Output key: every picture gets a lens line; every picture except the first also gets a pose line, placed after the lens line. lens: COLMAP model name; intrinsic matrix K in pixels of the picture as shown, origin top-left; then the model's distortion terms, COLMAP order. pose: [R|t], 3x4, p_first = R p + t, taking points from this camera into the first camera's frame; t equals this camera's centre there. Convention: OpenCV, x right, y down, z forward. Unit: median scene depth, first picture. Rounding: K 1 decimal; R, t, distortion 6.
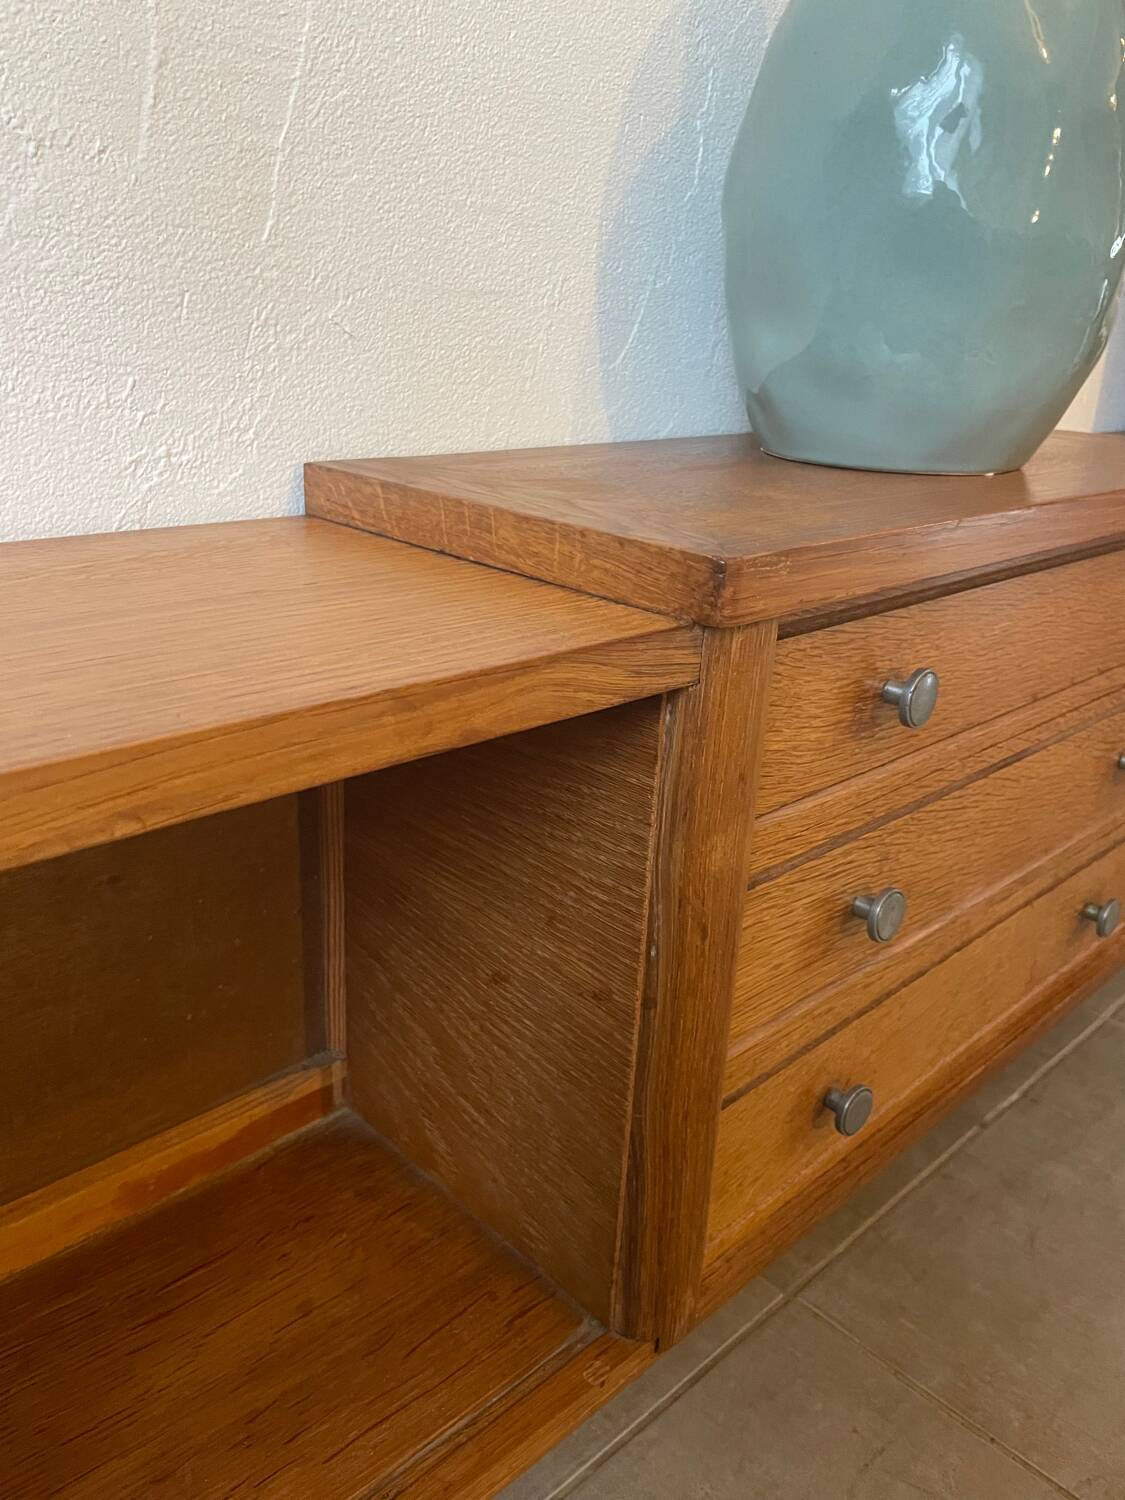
lens RADIAL K [[1157.9, 0, 558.0], [0, 1157.9, 735.0], [0, 0, 1]] dist [0.084454, -0.120435]
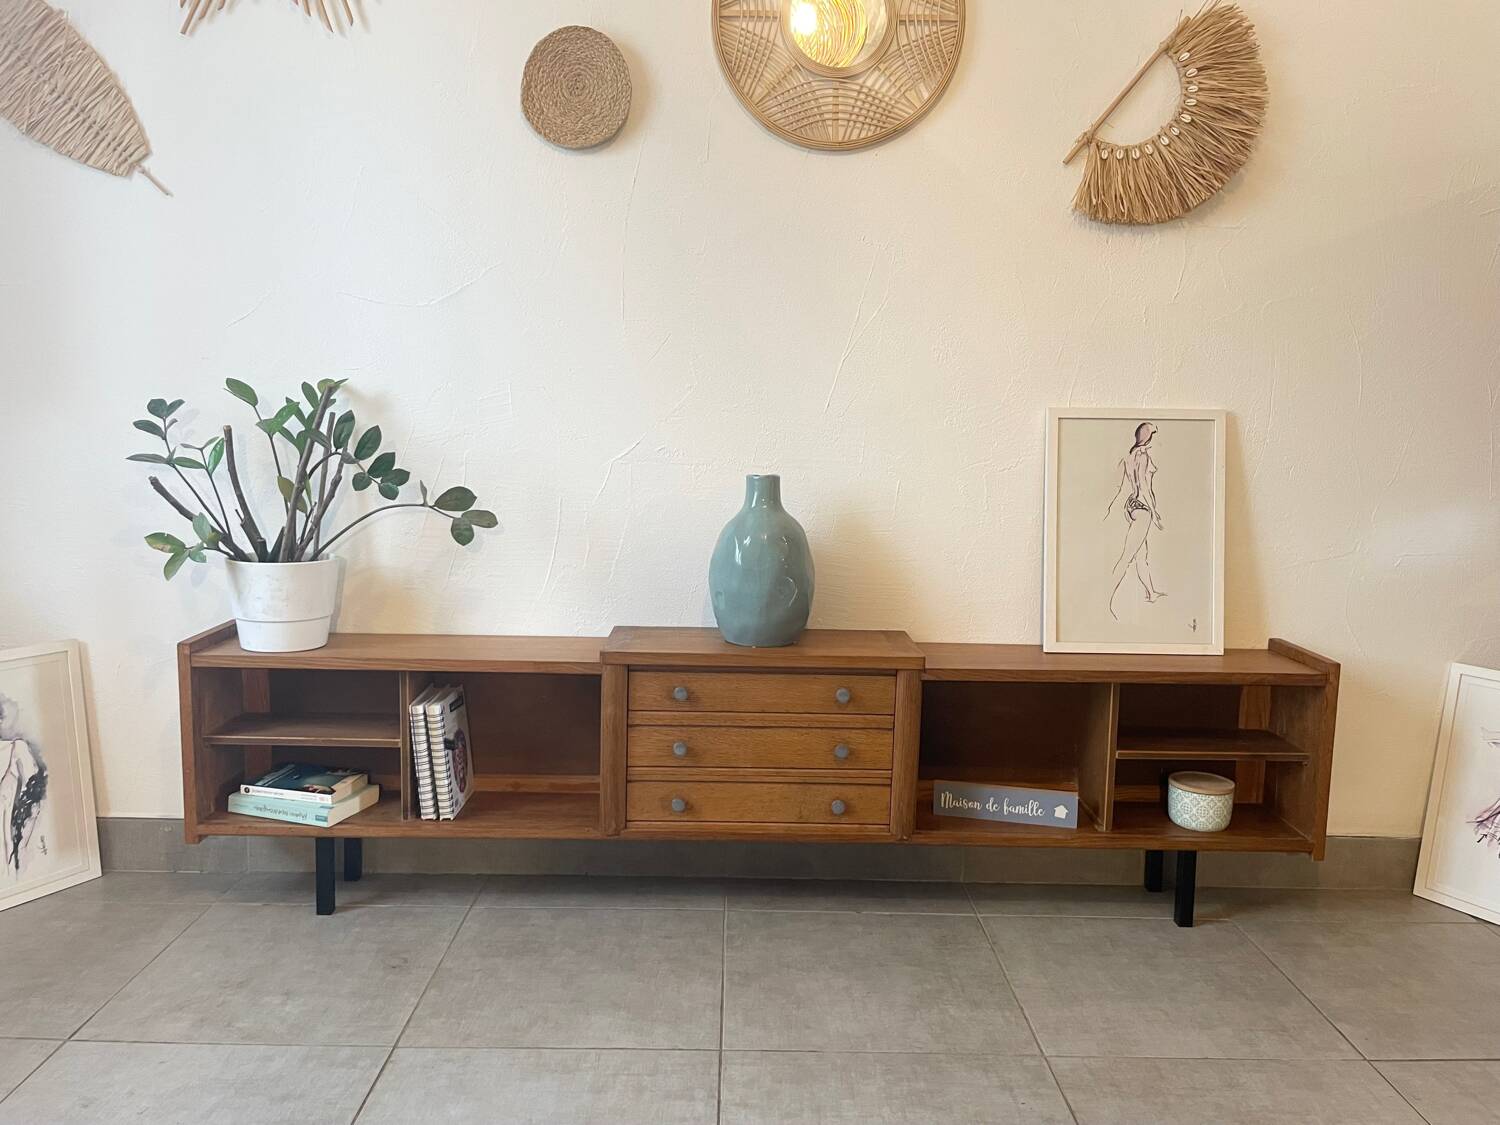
lens RADIAL K [[1157.9, 0, 750.9], [0, 1157.9, 556.9], [0, 0, 1]] dist [0.084454, -0.120435]
pose [[0.731585, 0.059044, -0.679188, 3.410680], [-0.226642, 0.960644, -0.160615, 0.113133], [0.642974, 0.271436, 0.716175, -2.056577]]
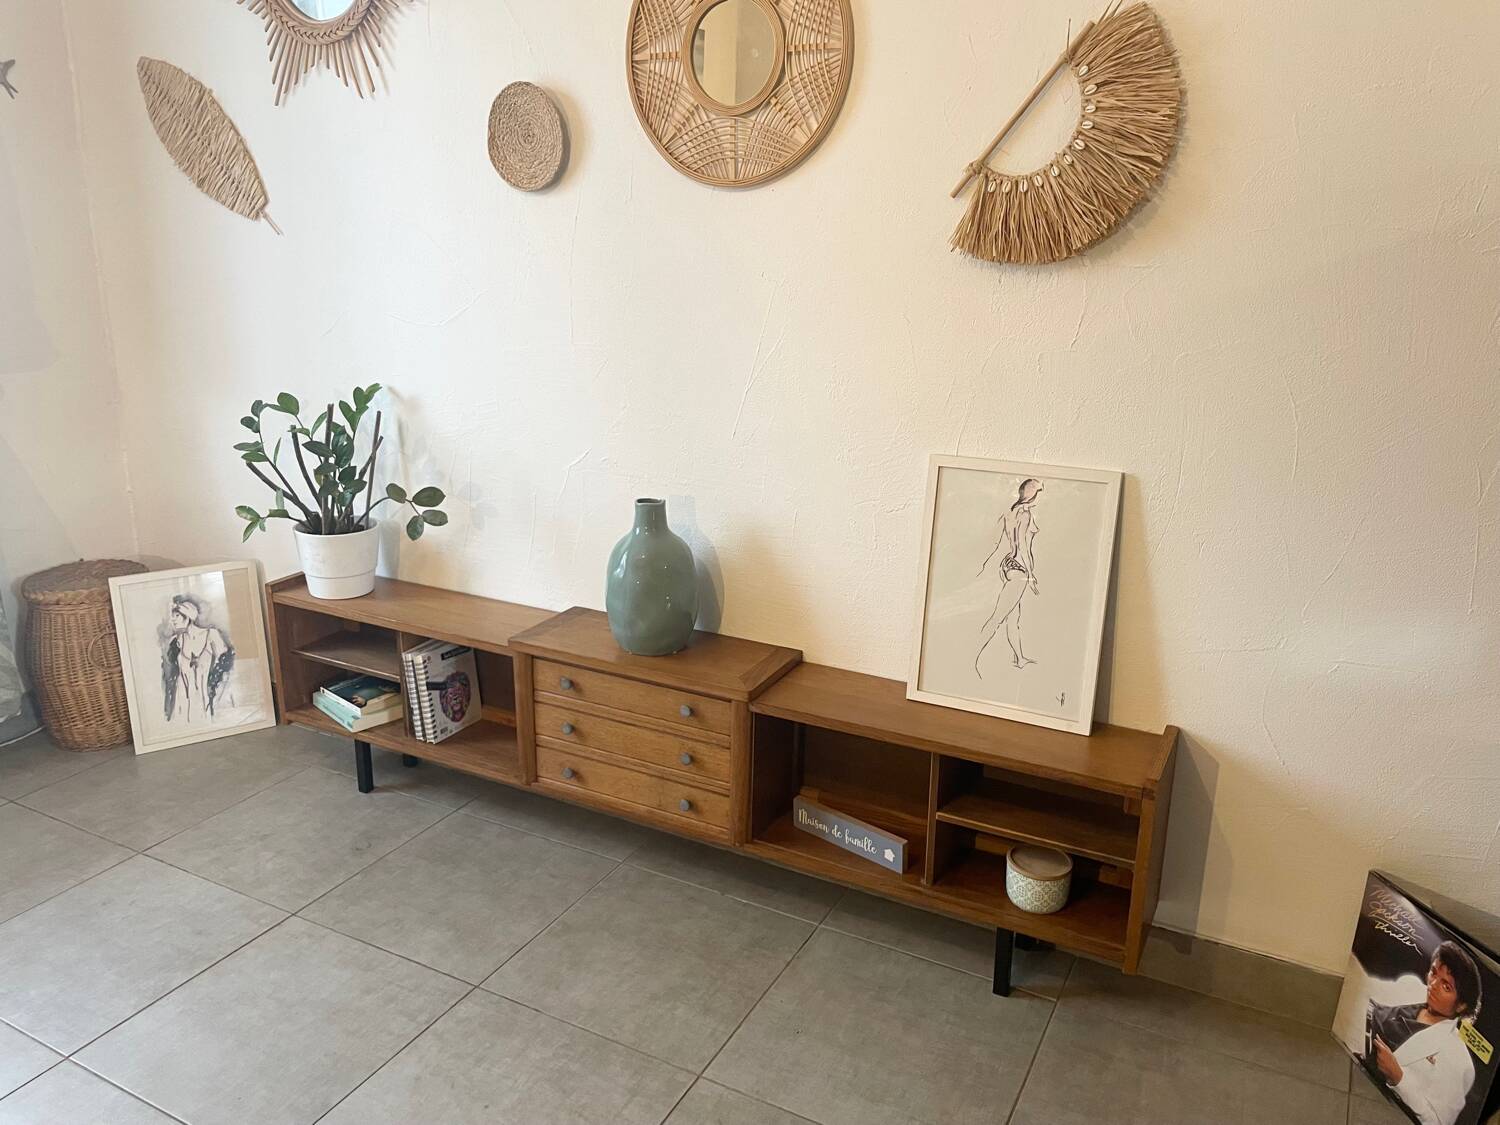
lens RADIAL K [[1157.9, 0, 740.5], [0, 1157.9, 553.8], [0, 0, 1]] dist [0.084454, -0.120435]
pose [[0.311393, 0.235498, -0.920639, 5.070863], [-0.324125, 0.937031, 0.130060, -1.469037], [0.893296, 0.257902, 0.368115, -0.314642]]
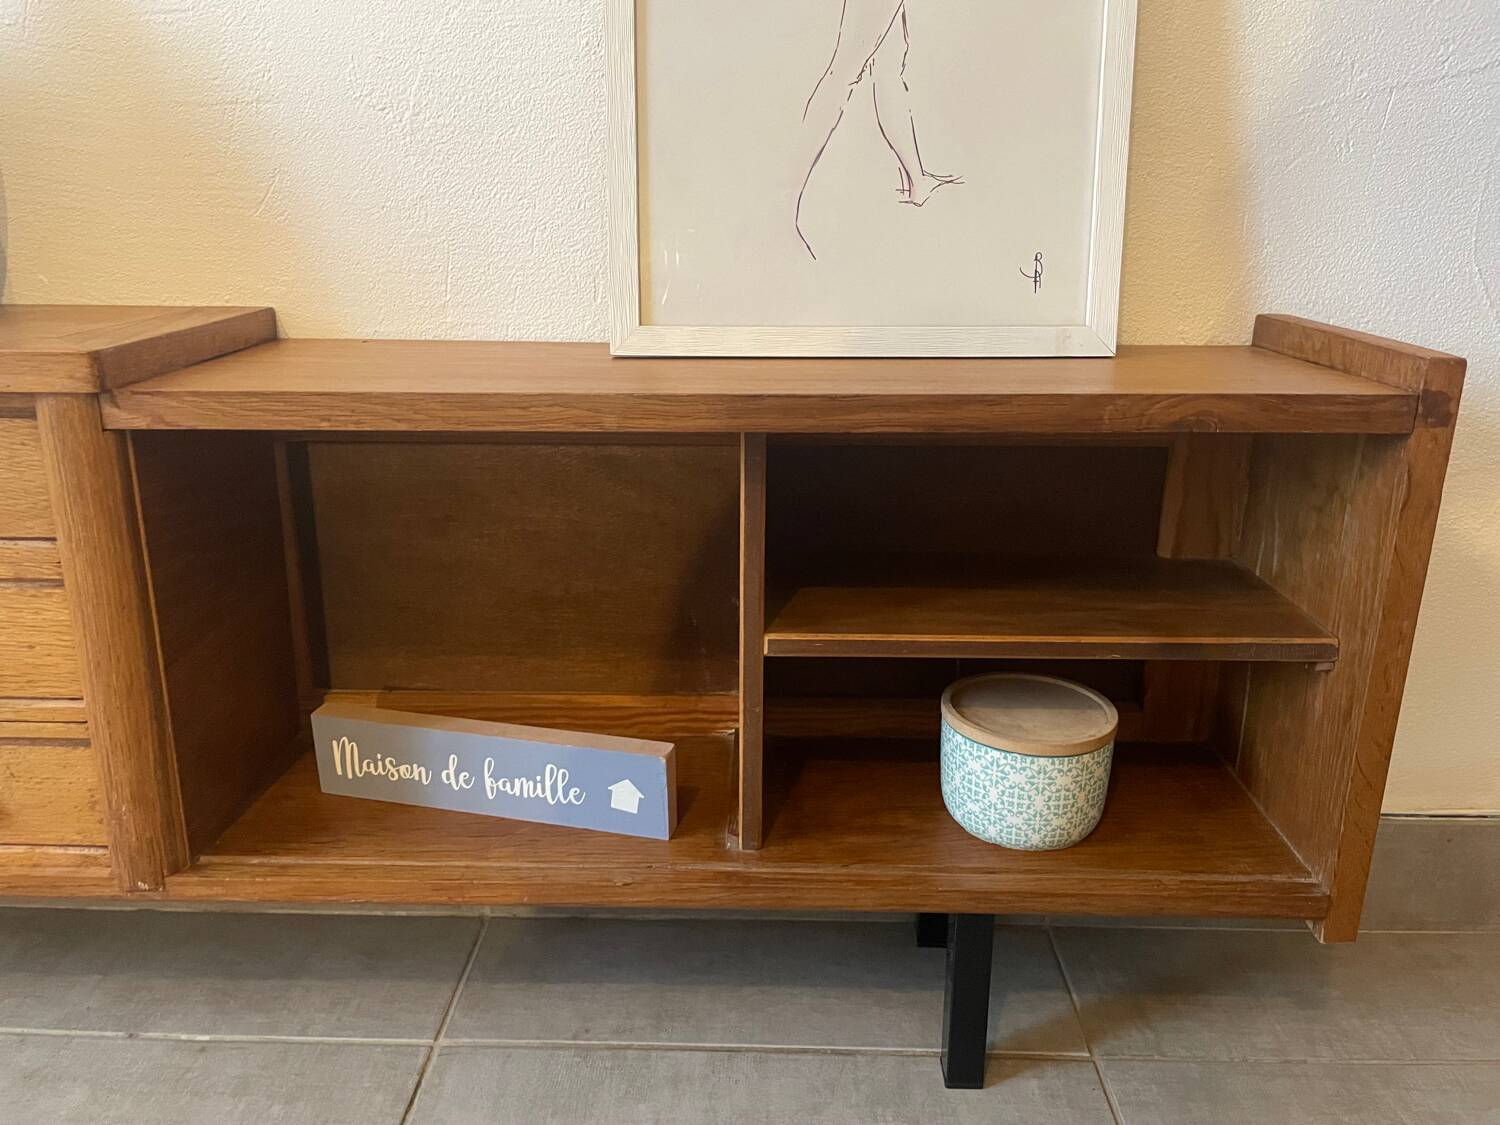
lens RADIAL K [[1157.9, 0, 745.6], [0, 1157.9, 560.6], [0, 0, 1]] dist [0.084454, -0.120435]
pose [[0.706490, 0.178709, -0.684788, 2.445744], [-0.222328, 0.974652, 0.024980, -0.336071], [0.671894, 0.134599, 0.728314, 1.111896]]
